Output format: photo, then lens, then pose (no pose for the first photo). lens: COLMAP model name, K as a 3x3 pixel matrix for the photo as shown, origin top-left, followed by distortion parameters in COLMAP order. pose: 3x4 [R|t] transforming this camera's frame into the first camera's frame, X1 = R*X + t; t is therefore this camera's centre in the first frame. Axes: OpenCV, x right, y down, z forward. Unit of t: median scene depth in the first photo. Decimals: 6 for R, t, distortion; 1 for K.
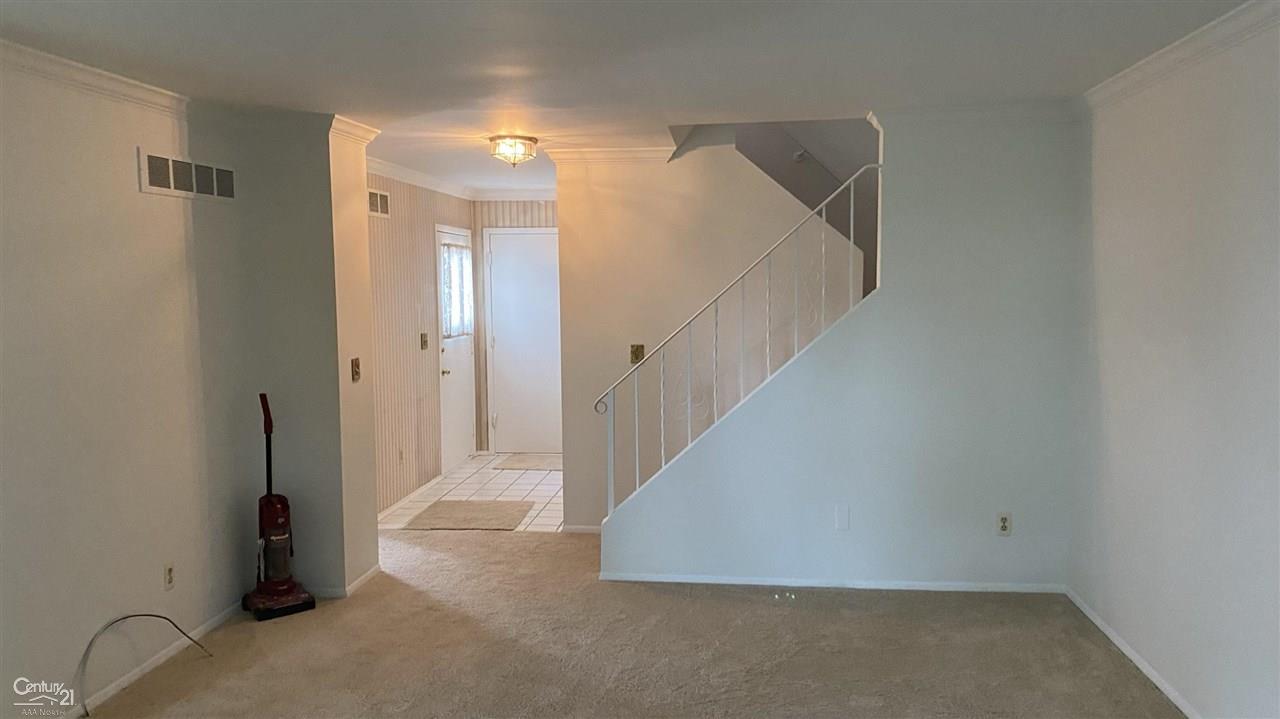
lens RADIAL K [[977.9, 0, 640.5], [0, 977.9, 351.1], [0, 0, 1]] dist [0.045329, -0.005119]
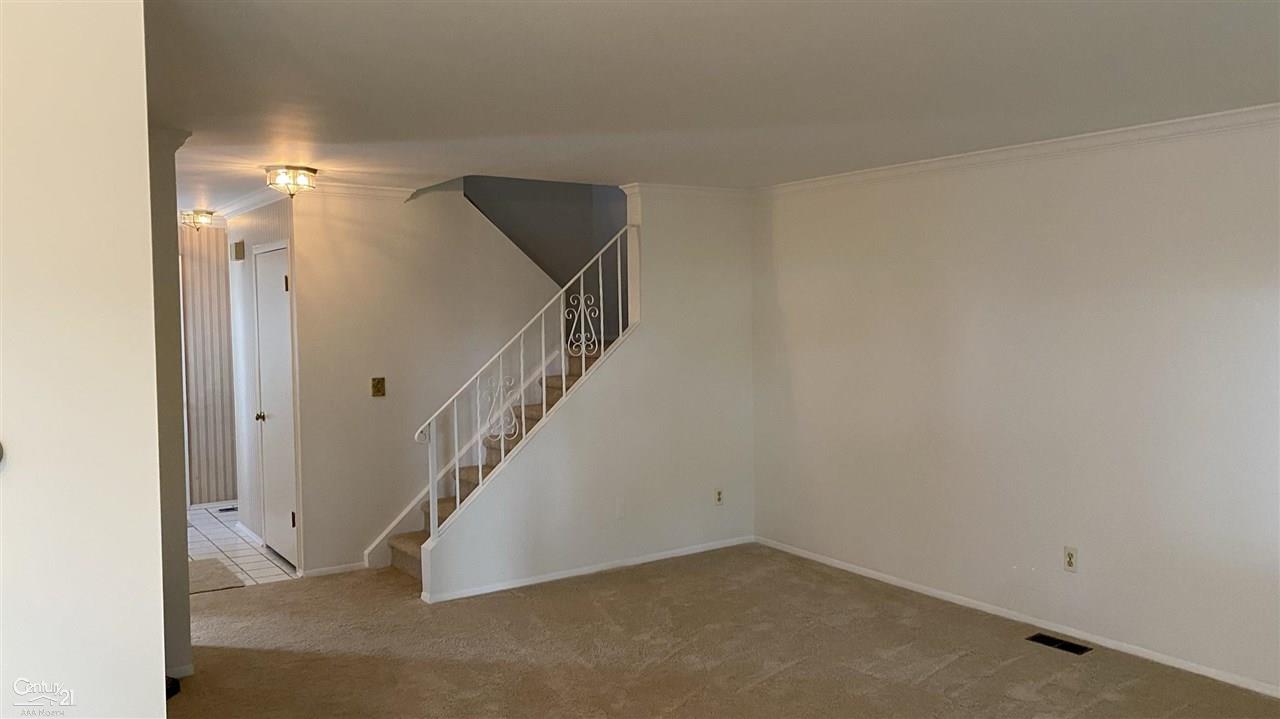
lens RADIAL K [[977.9, 0, 640.2], [0, 977.9, 362.6], [0, 0, 1]] dist [0.045329, -0.005119]
pose [[0.758329, -0.035320, 0.650914, -0.506783], [0.048700, 0.998810, -0.002539, -0.007158], [-0.650050, 0.033625, 0.759147, 0.048679]]
